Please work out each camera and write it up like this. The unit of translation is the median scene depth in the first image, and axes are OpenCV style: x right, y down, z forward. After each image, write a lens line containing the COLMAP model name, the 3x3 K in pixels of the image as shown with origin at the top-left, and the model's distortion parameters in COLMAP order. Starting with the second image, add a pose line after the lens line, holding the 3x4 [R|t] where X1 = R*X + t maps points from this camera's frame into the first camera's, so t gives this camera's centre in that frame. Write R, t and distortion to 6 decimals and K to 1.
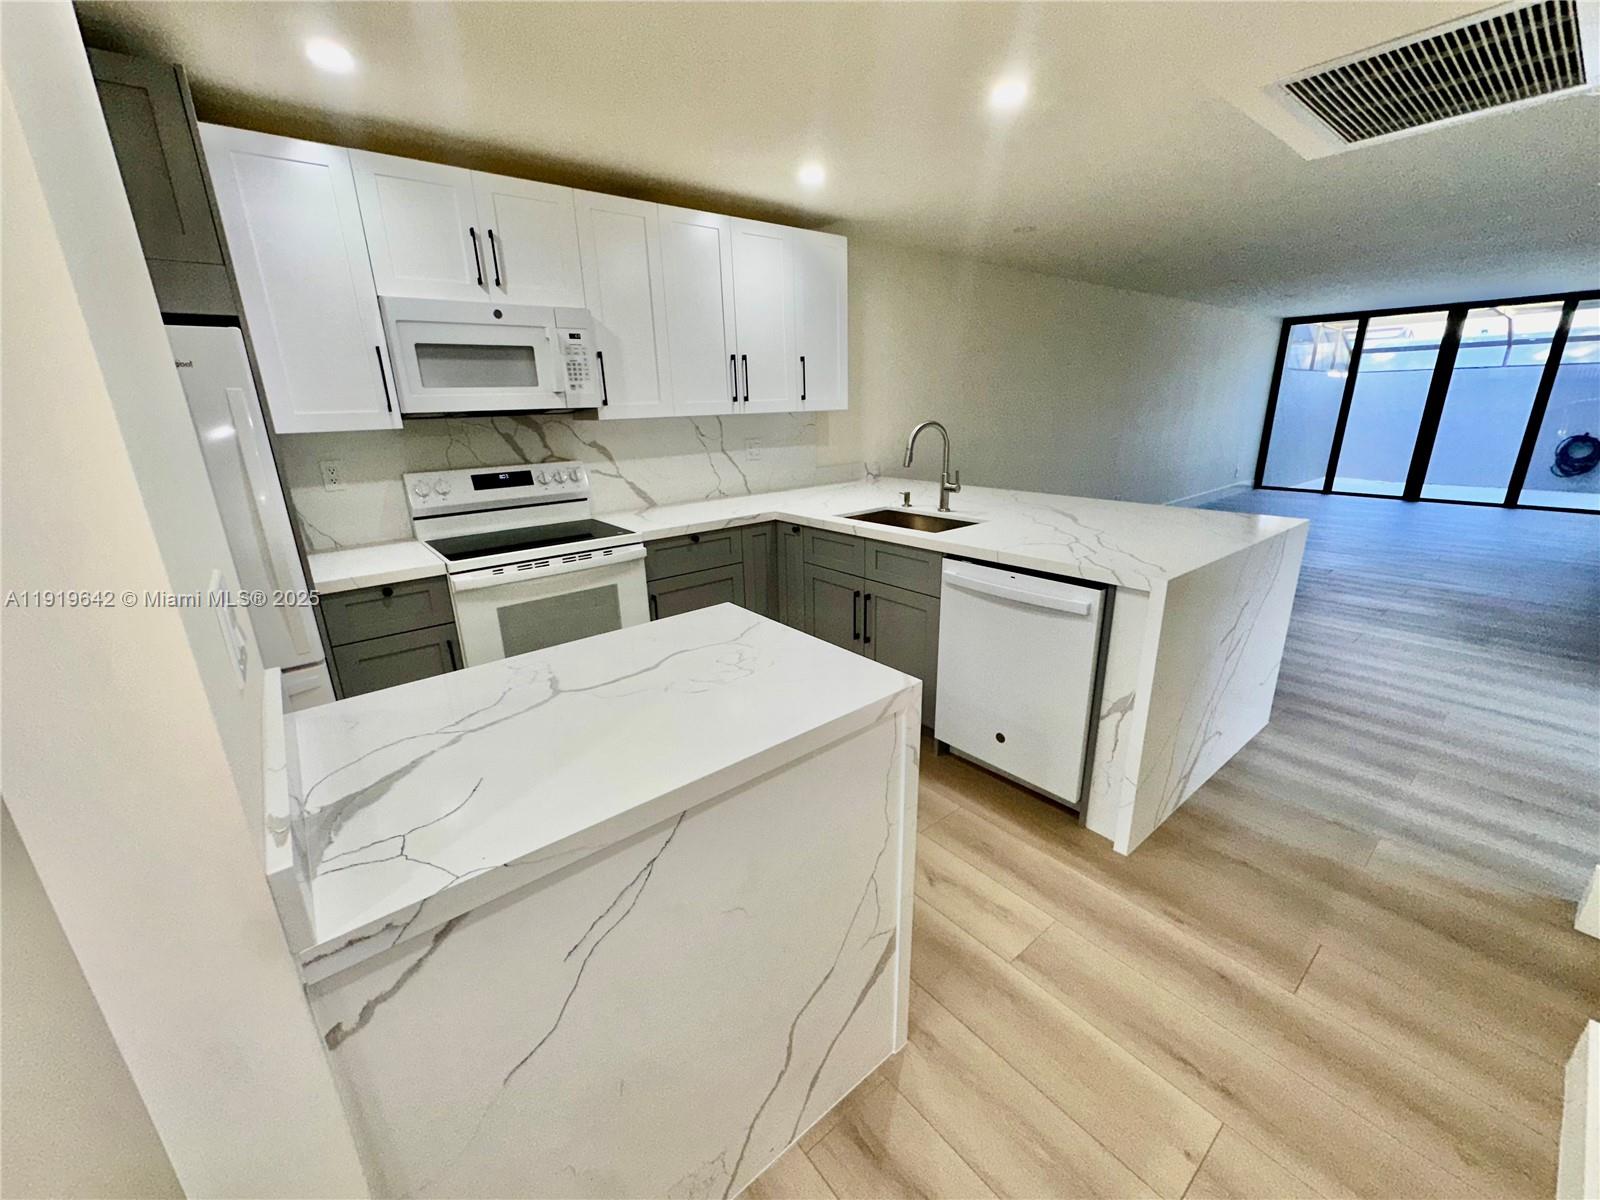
lens RADIAL K [[636.9, 0, 797.9], [0, 636.9, 597.4], [0, 0, 1]] dist [-0.005456, 0.001027]
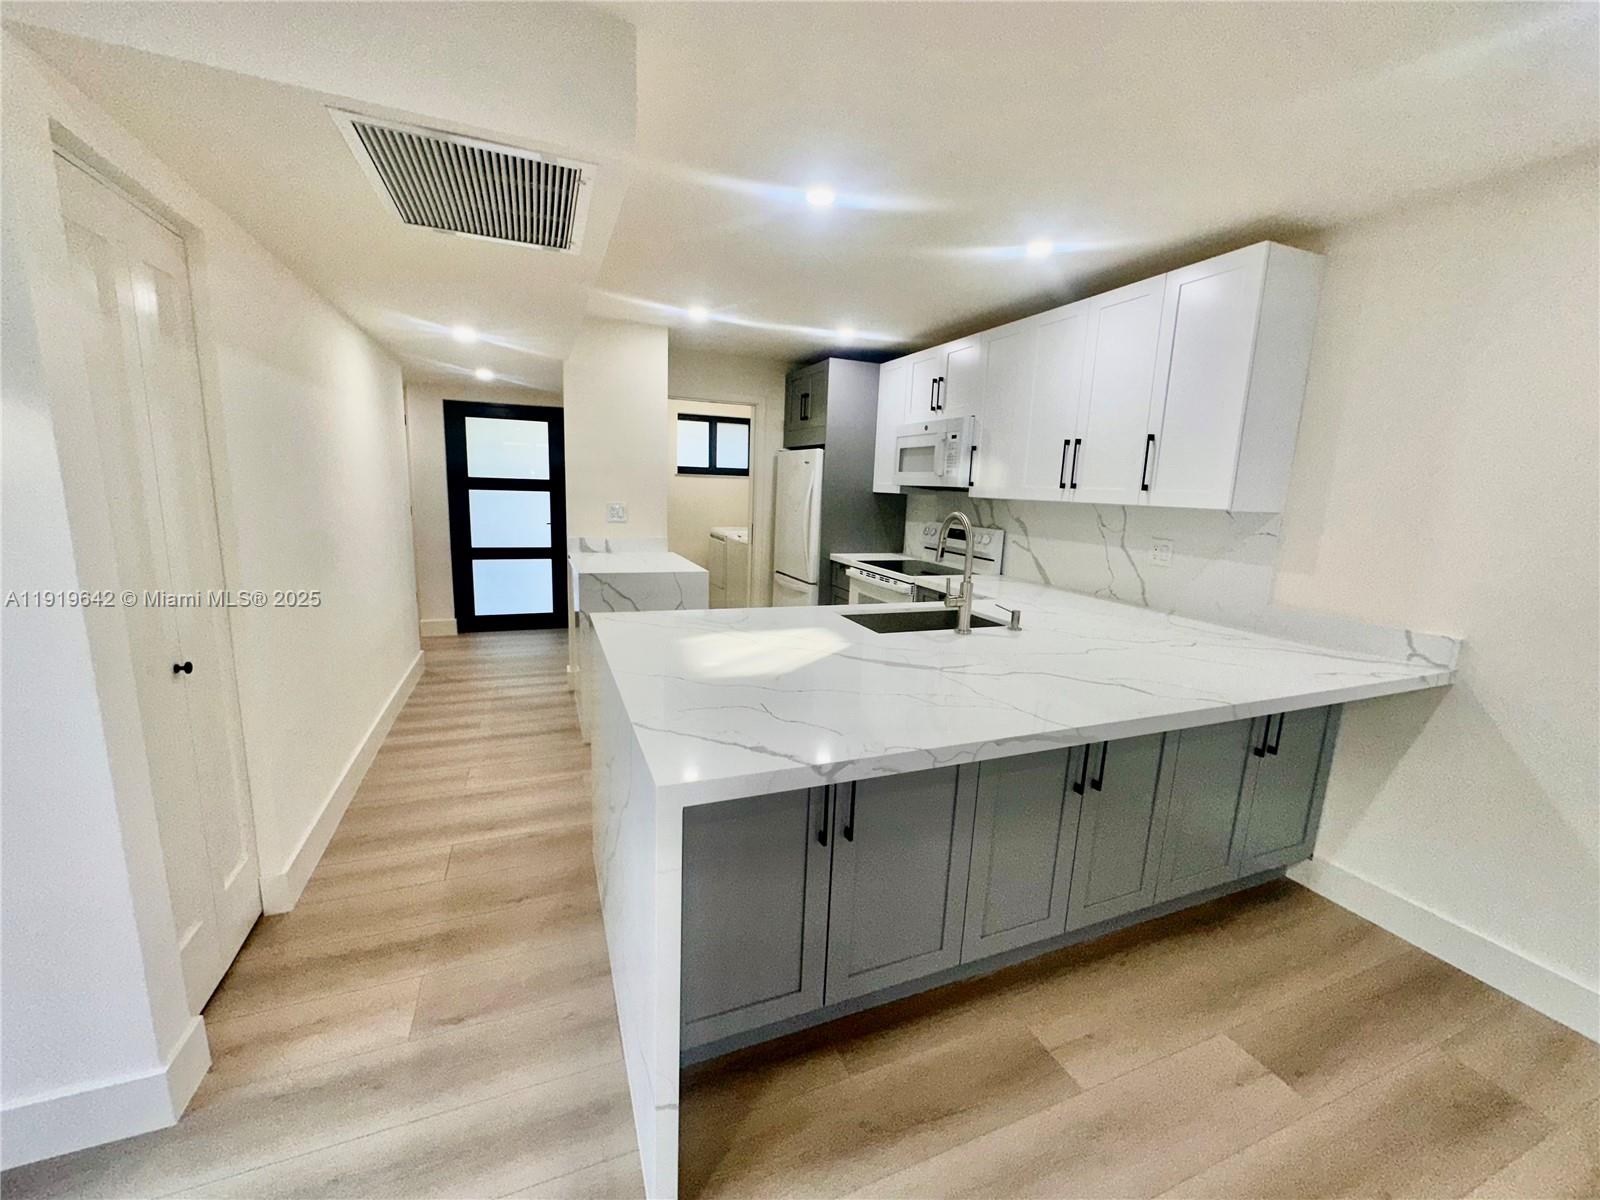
lens RADIAL K [[636.9, 0, 798.2], [0, 636.9, 597.8], [0, 0, 1]] dist [-0.005456, 0.001027]
pose [[-0.290860, 0.182258, -0.939246, 0.934115], [-0.311541, 0.910146, 0.273088, -0.301917], [0.904623, 0.372044, -0.207944, 0.923005]]
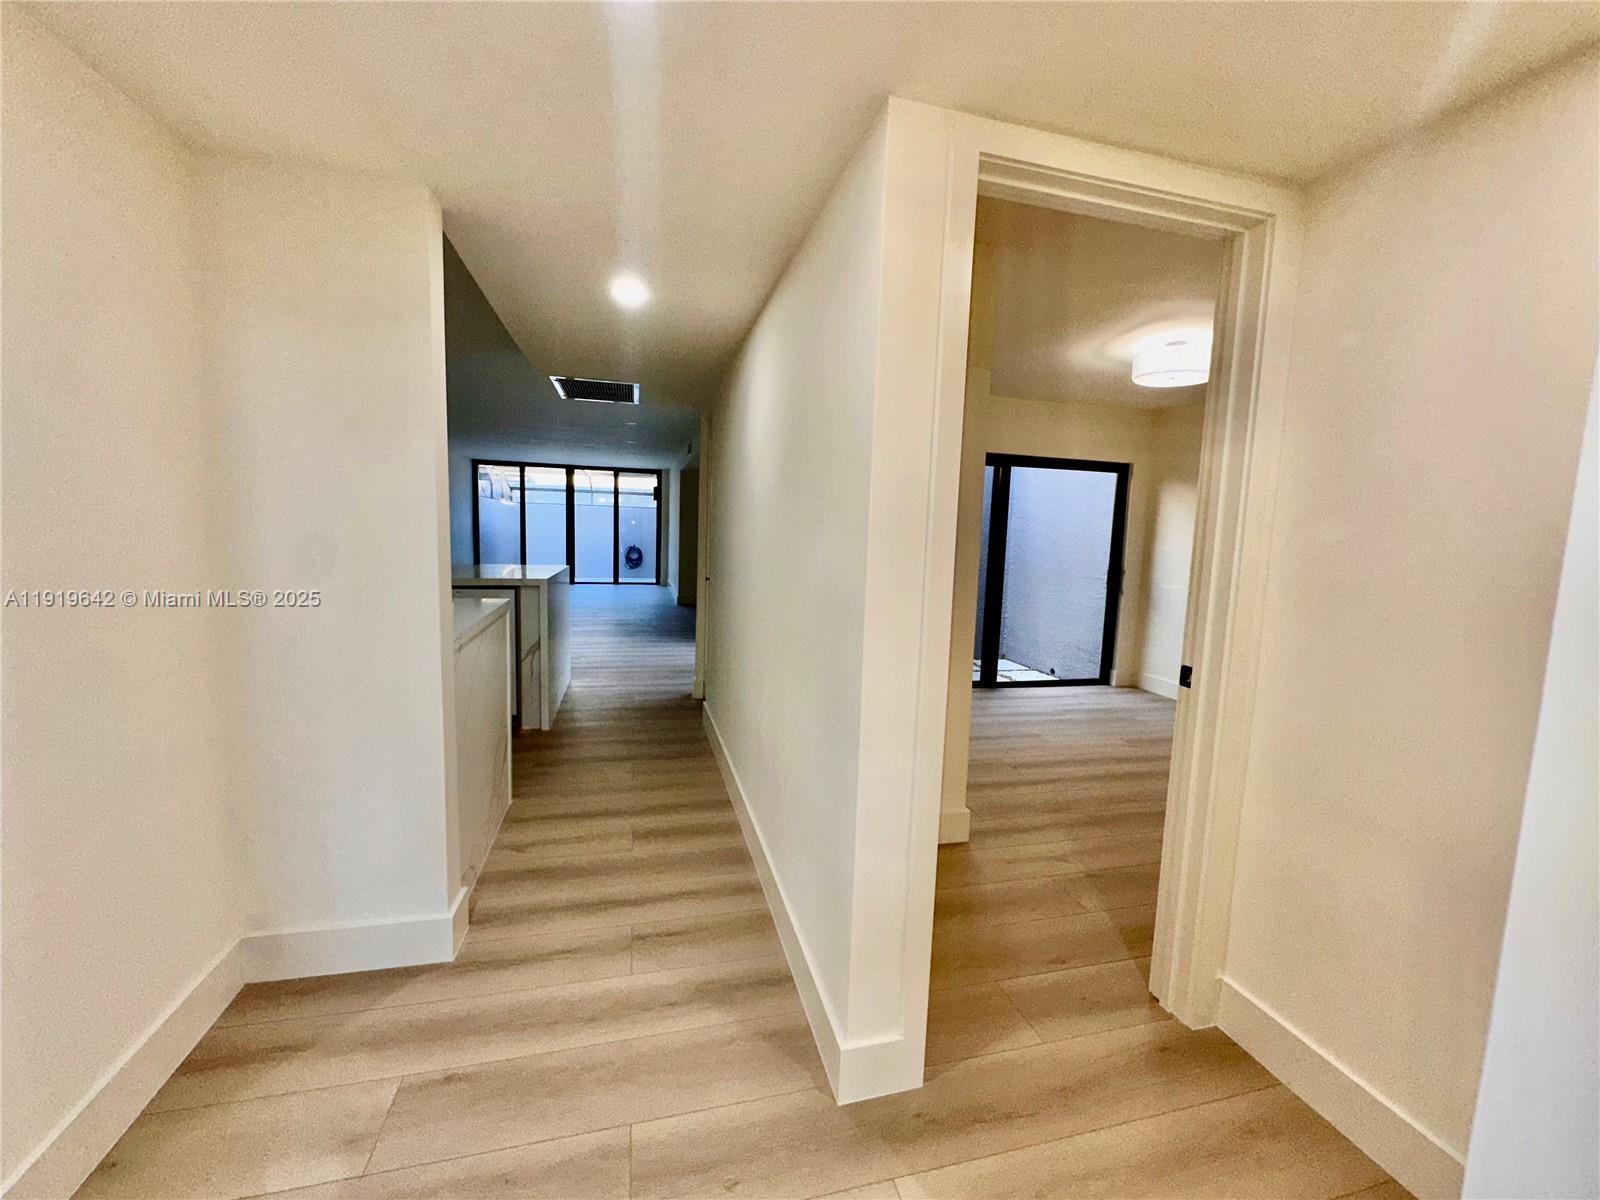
lens RADIAL K [[636.9, 0, 805.5], [0, 636.9, 594.2], [0, 0, 1]] dist [-0.005456, 0.001027]
pose [[0.404126, -0.052742, 0.913182, -0.575960], [0.225021, 0.973388, -0.043363, 0.178279], [-0.886593, 0.223009, 0.405240, -0.342916]]
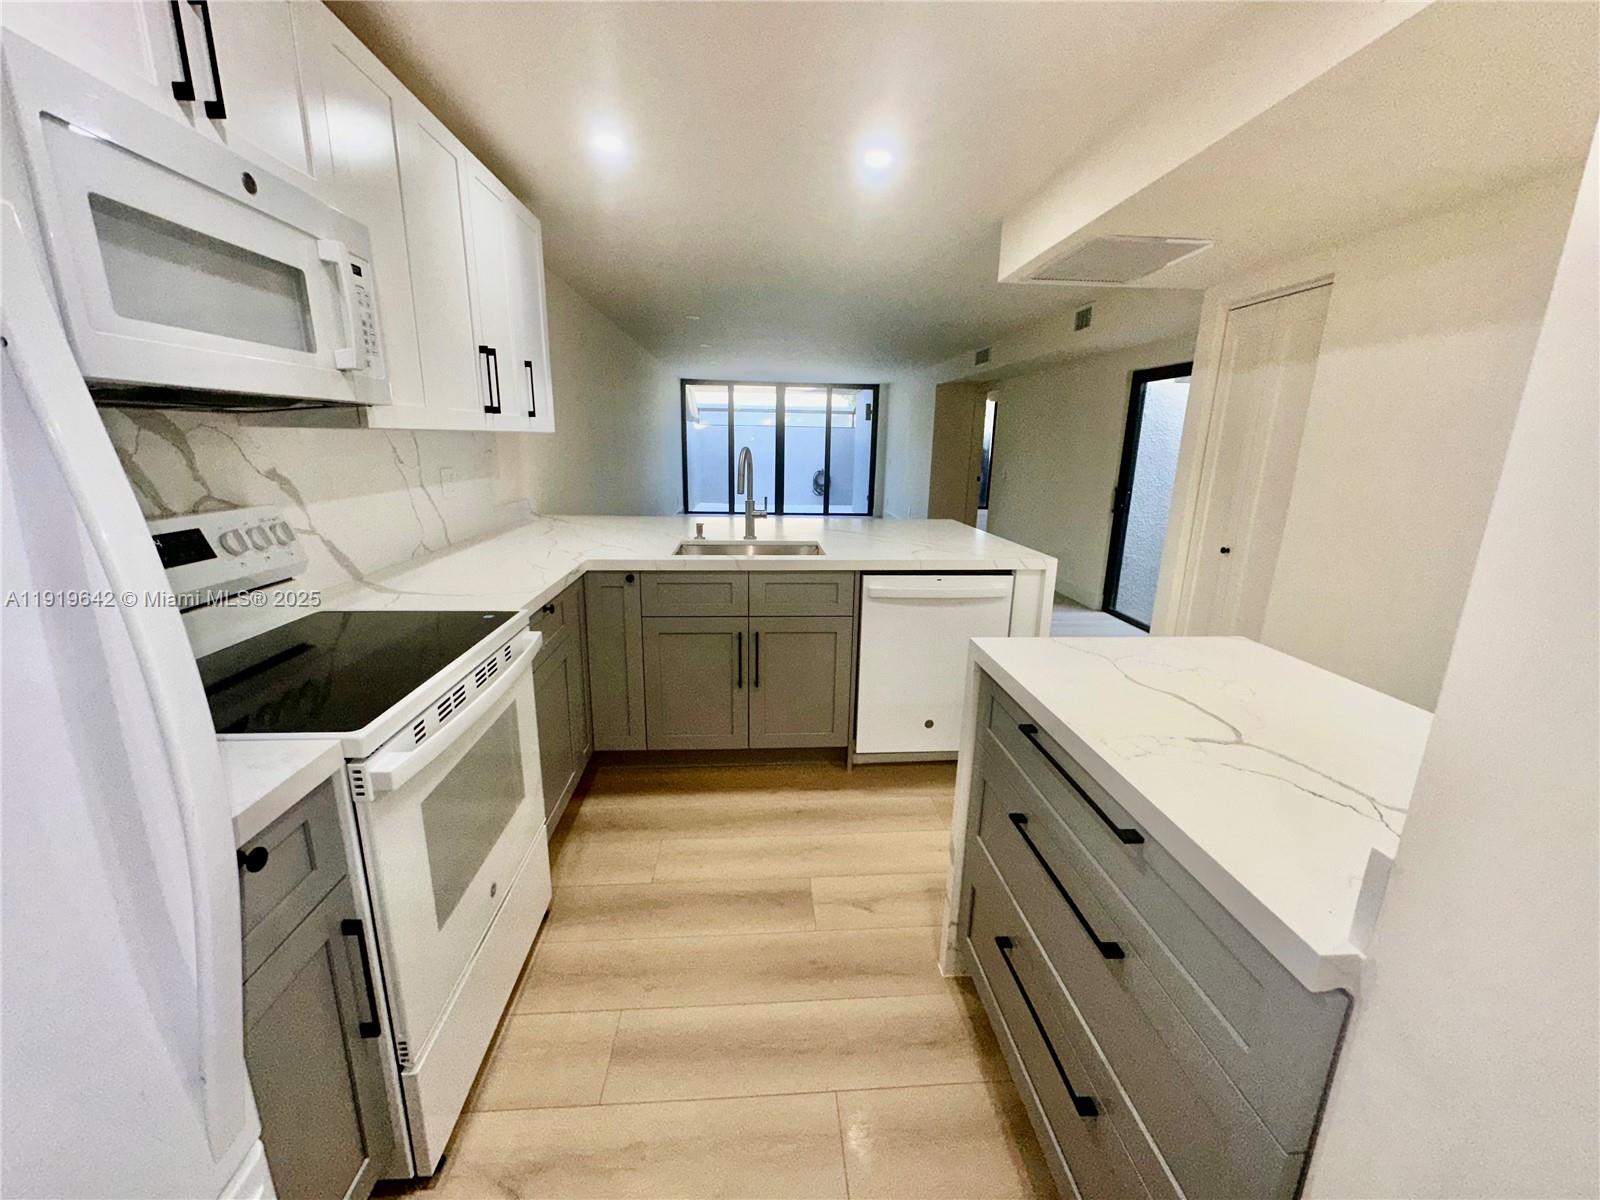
lens RADIAL K [[636.9, 0, 798.4], [0, 636.9, 599.4], [0, 0, 1]] dist [-0.005456, 0.001027]
pose [[0.573761, -0.163935, 0.802448, -0.505704], [0.209712, 0.976507, 0.049548, -0.073740], [-0.791719, 0.139854, 0.594661, 0.354906]]
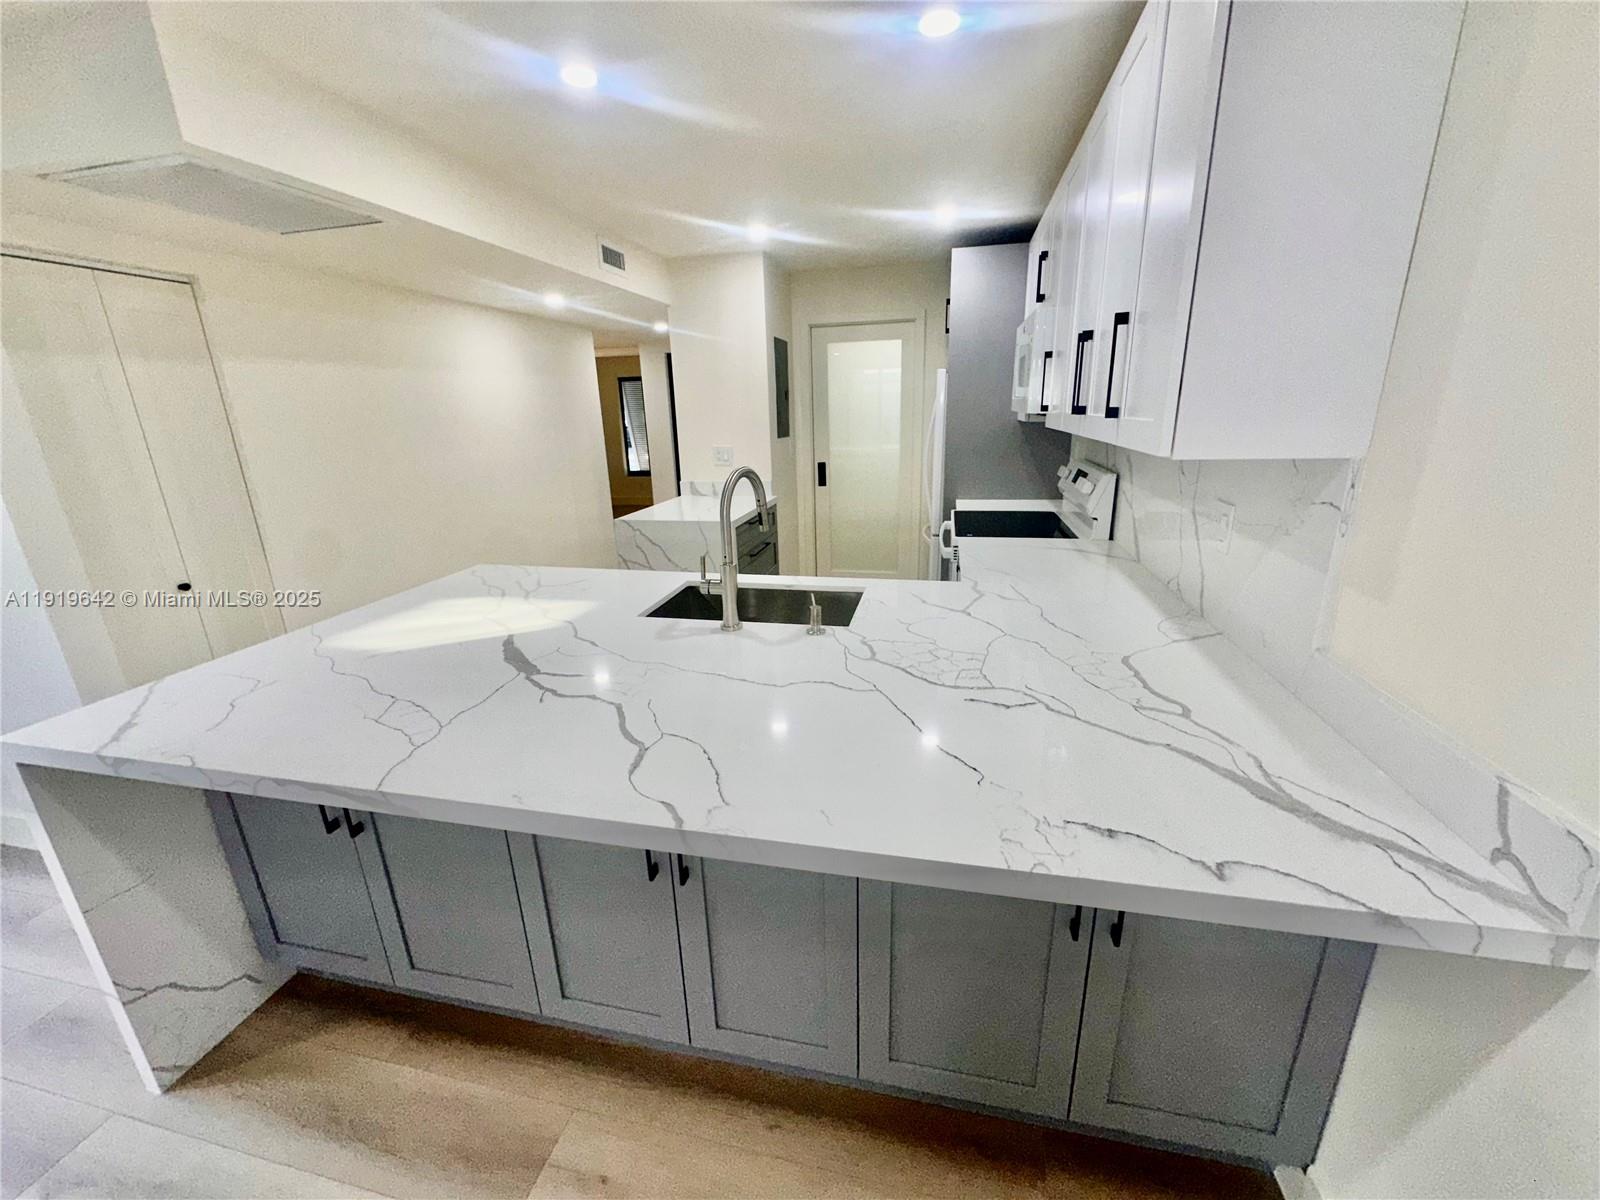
lens RADIAL K [[636.9, 0, 797.7], [0, 636.9, 597.6], [0, 0, 1]] dist [-0.005456, 0.001027]
pose [[-0.787201, 0.222878, -0.575013, 0.480972], [-0.135845, 0.846836, 0.514212, -0.438515], [0.601549, 0.482901, -0.636354, 1.323324]]
